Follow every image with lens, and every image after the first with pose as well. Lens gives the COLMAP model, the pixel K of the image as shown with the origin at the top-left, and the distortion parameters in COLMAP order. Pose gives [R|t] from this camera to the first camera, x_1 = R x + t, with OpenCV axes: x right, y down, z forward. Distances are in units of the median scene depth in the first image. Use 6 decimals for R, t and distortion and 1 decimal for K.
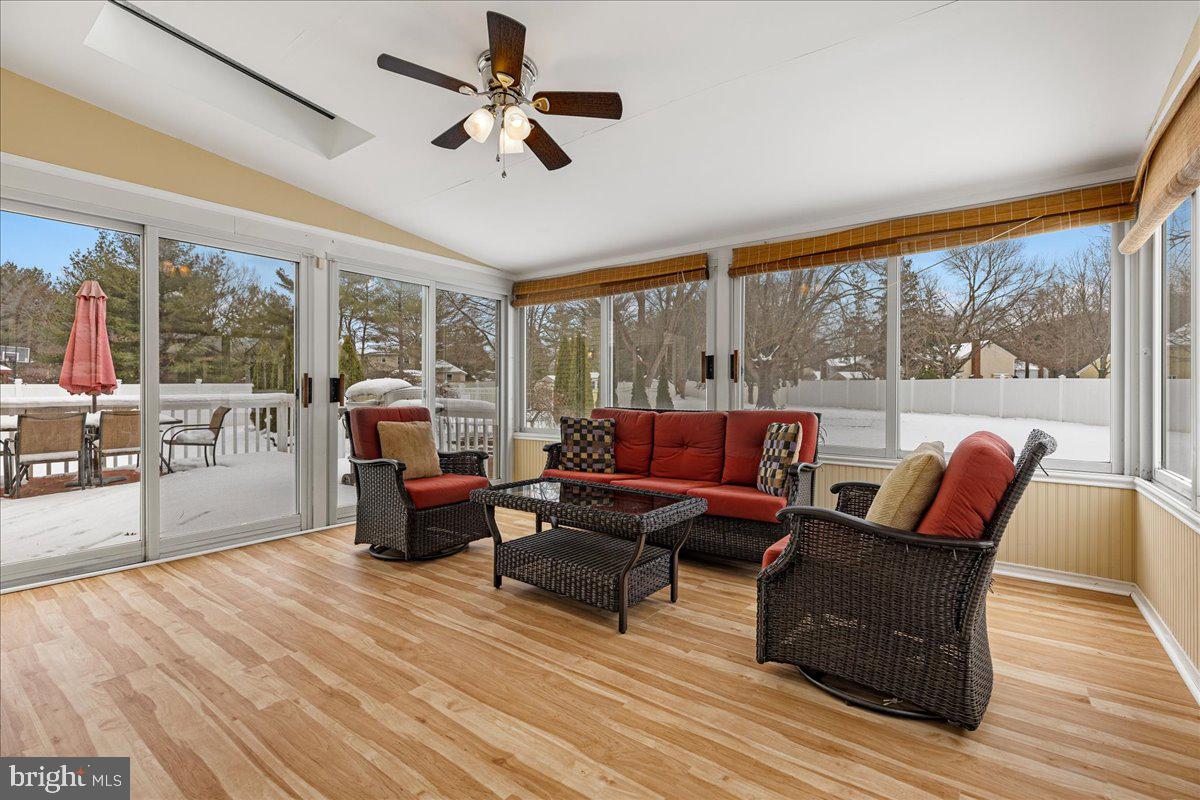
lens RADIAL K [[539.6, 0, 598.2], [0, 539.6, 389.7], [0, 0, 1]] dist [0.003420, 0.000298]
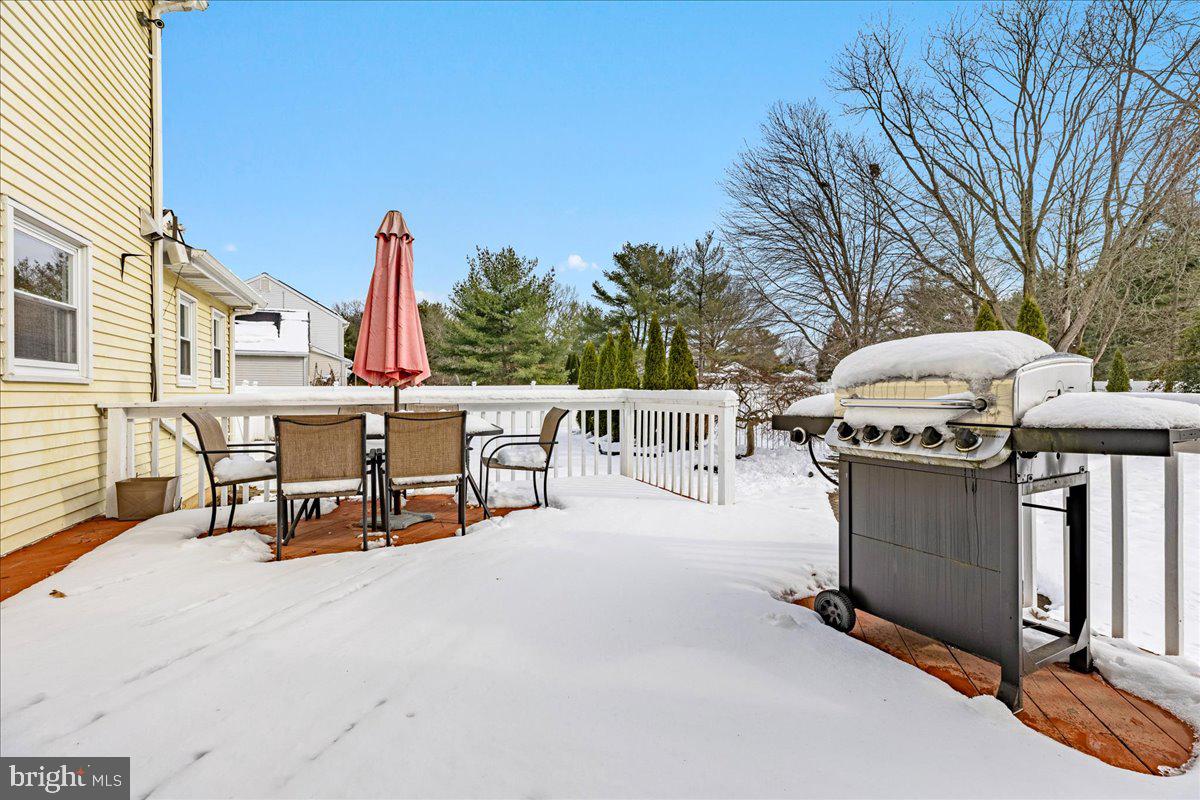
lens RADIAL K [[507.7, 0, 604.1], [0, 507.7, 392.1], [0, 0, 1]] dist [-0.000535, -0.000002]
pose [[0.876186, -0.000428, -0.481973, -0.332756], [-0.002220, 0.999985, -0.004924, 0.014926], [0.481968, 0.005384, 0.876172, 0.467397]]
